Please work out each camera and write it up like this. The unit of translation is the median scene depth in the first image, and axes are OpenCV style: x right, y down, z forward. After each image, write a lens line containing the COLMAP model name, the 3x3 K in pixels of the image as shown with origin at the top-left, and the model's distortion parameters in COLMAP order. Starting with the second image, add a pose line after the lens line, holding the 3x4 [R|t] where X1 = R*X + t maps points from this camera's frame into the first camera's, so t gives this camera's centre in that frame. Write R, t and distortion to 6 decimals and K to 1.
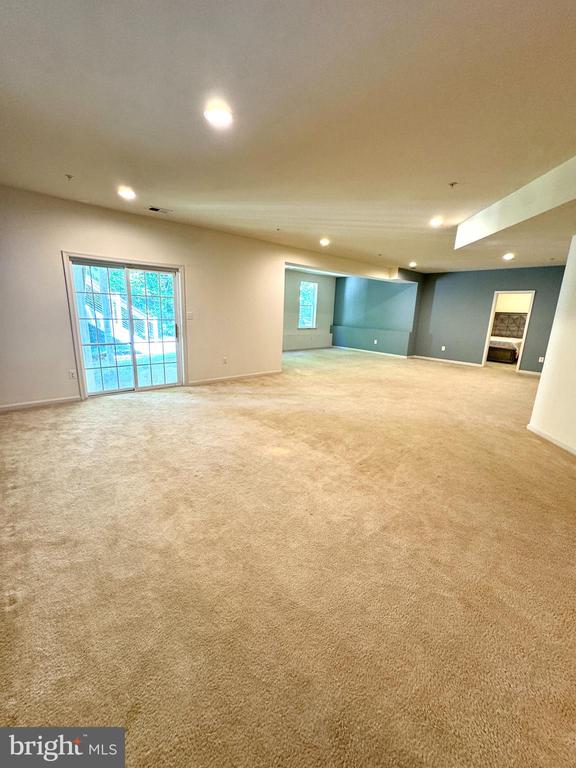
lens RADIAL K [[308.3, 0, 290.7], [0, 308.3, 382.8], [0, 0, 1]] dist [0.000969, 0.000034]
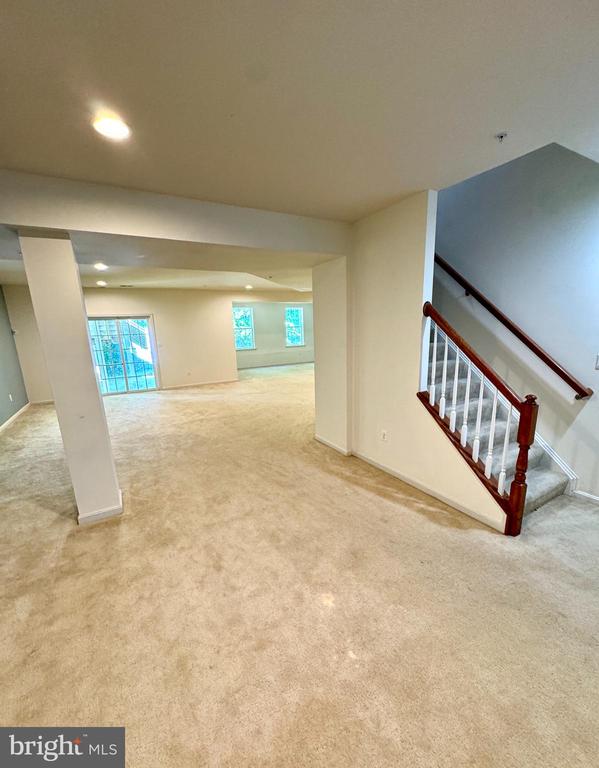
lens RADIAL K [[322.0, 0, 298.7], [0, 322.0, 401.8], [0, 0, 1]] dist [0.000287, 0.000006]
pose [[0.976709, -0.021106, -0.213529, 0.388954], [0.020300, 0.999776, -0.005969, 0.053386], [0.213607, 0.001495, 0.976918, -0.243450]]
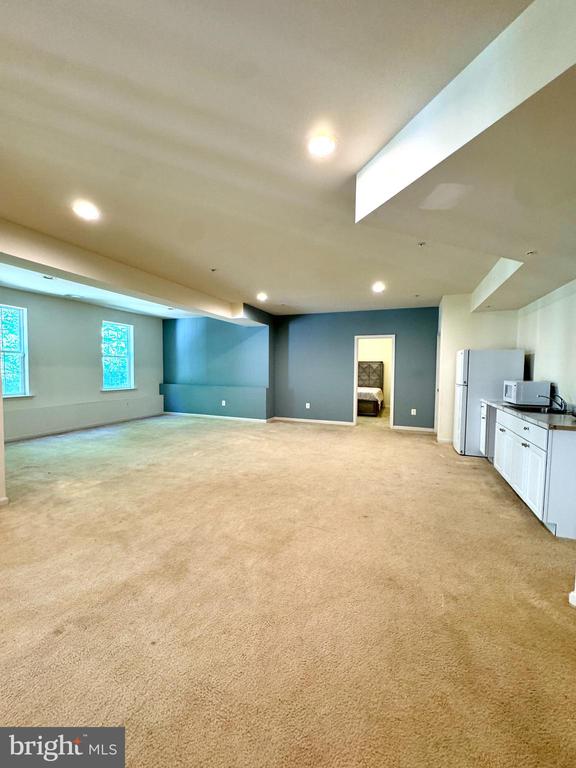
lens RADIAL K [[308.3, 0, 290.7], [0, 308.3, 382.8], [0, 0, 1]] dist [0.000969, 0.000034]
pose [[0.890645, -0.048735, 0.452080, 0.098434], [0.127598, 0.981078, -0.145619, -0.059592], [-0.436429, 0.187379, 0.880011, 0.309520]]
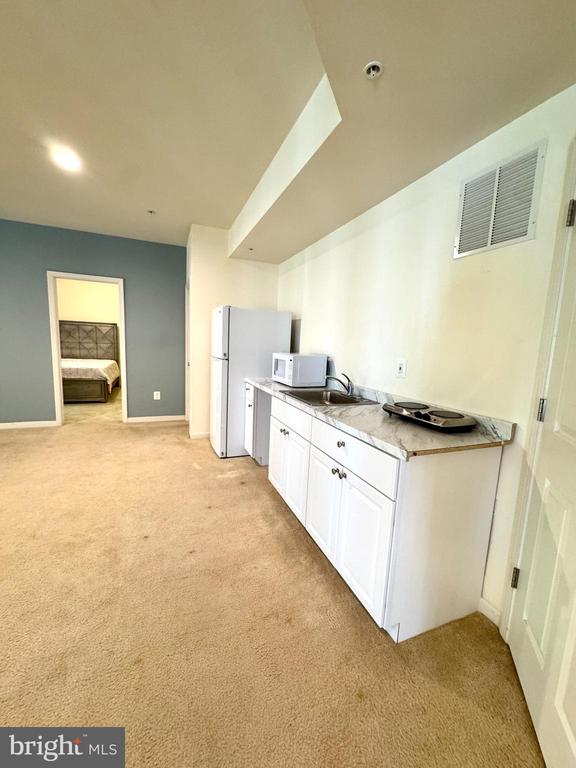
lens RADIAL K [[309.3, 0, 288.0], [0, 309.3, 384.0], [0, 0, 1]] dist [-0.000795, -0.000038]
pose [[0.340298, -0.145515, 0.928990, 0.275479], [0.189723, 0.978260, 0.083735, -0.080973], [-0.920979, 0.147756, 0.360507, 0.442199]]
